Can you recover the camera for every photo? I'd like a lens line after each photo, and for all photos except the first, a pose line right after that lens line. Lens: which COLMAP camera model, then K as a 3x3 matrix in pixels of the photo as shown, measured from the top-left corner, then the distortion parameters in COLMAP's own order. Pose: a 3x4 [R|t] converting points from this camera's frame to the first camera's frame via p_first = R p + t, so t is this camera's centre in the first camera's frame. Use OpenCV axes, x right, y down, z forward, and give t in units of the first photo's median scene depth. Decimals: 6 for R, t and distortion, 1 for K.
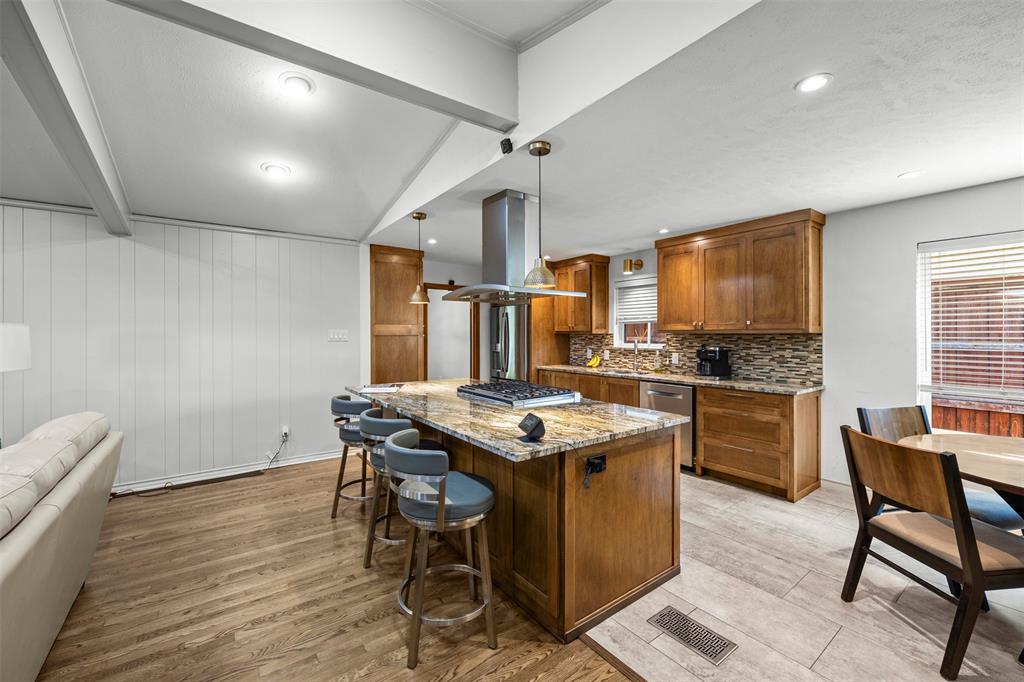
lens RADIAL K [[412.5, 0, 507.3], [0, 412.5, 334.8], [0, 0, 1]] dist [-0.004033, -0.000209]
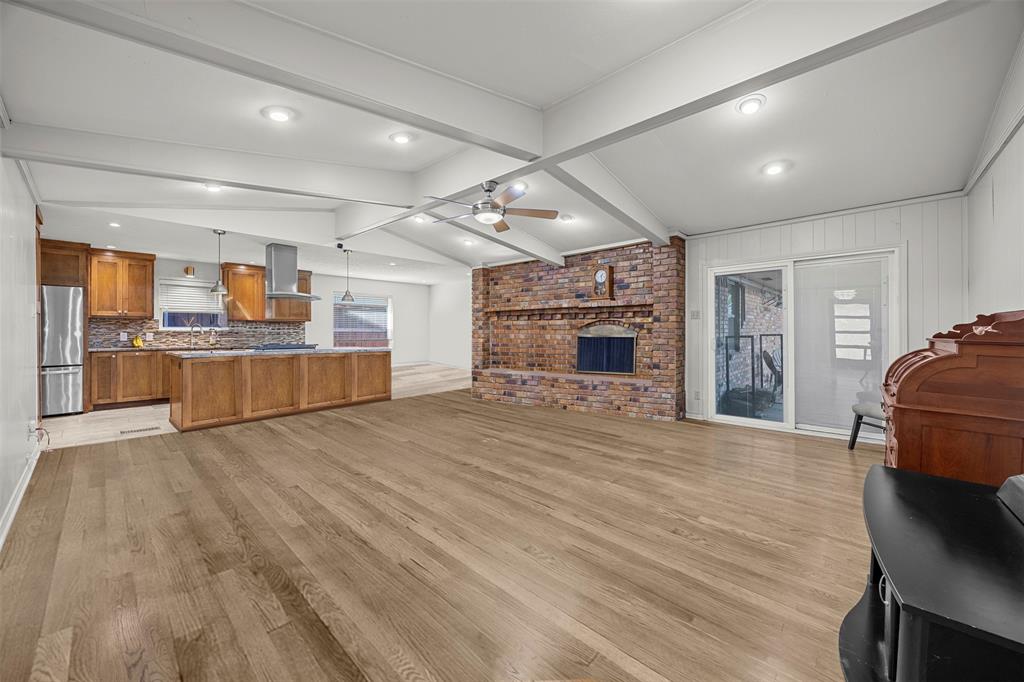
lens RADIAL K [[394.4, 0, 510.4], [0, 394.4, 329.5], [0, 0, 1]] dist [-0.002695, -0.000314]
pose [[-0.196751, 0.005335, 0.980439, -1.447625], [0.003049, 0.999984, -0.004830, 0.046890], [-0.980449, 0.002039, -0.196764, 0.232175]]
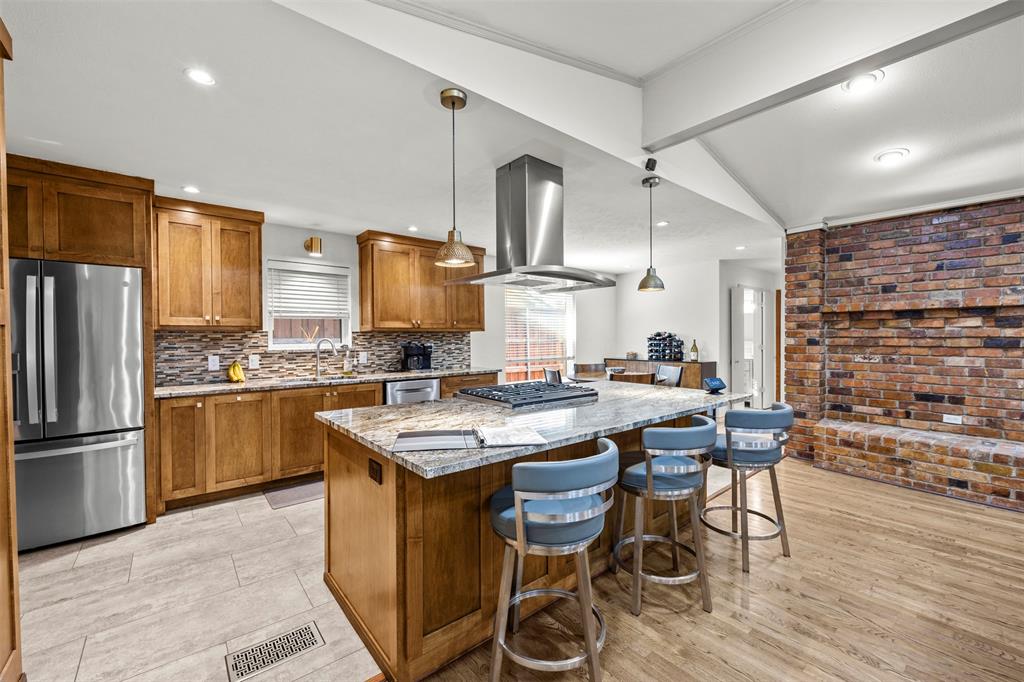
lens RADIAL K [[412.5, 0, 510.6], [0, 412.5, 341.0], [0, 0, 1]] dist [-0.004033, -0.000209]
pose [[-0.064313, -0.010729, 0.997872, -0.619970], [0.006620, 0.999916, 0.011177, 0.011794], [-0.997908, 0.007325, -0.064236, 0.795821]]
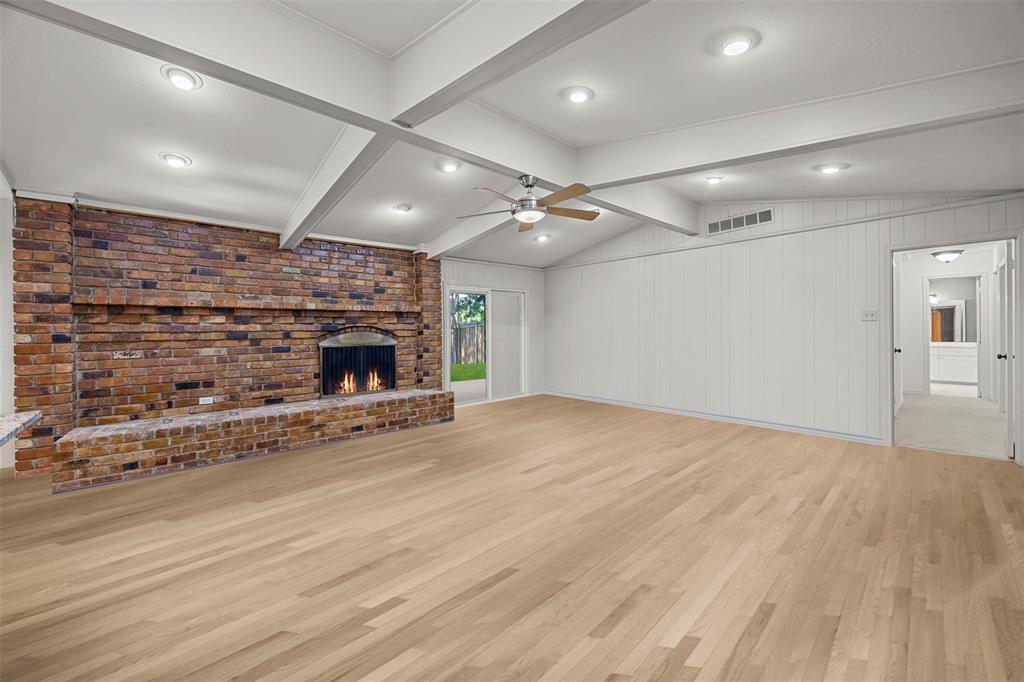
lens RADIAL K [[394.4, 0, 513.9], [0, 394.4, 329.8], [0, 0, 1]] dist [-0.002695, -0.000314]
pose [[-0.992661, 0.008559, -0.120628, -0.473907], [0.007693, 0.999941, 0.007641, 0.013053], [0.120686, 0.006657, -0.992668, 0.882640]]
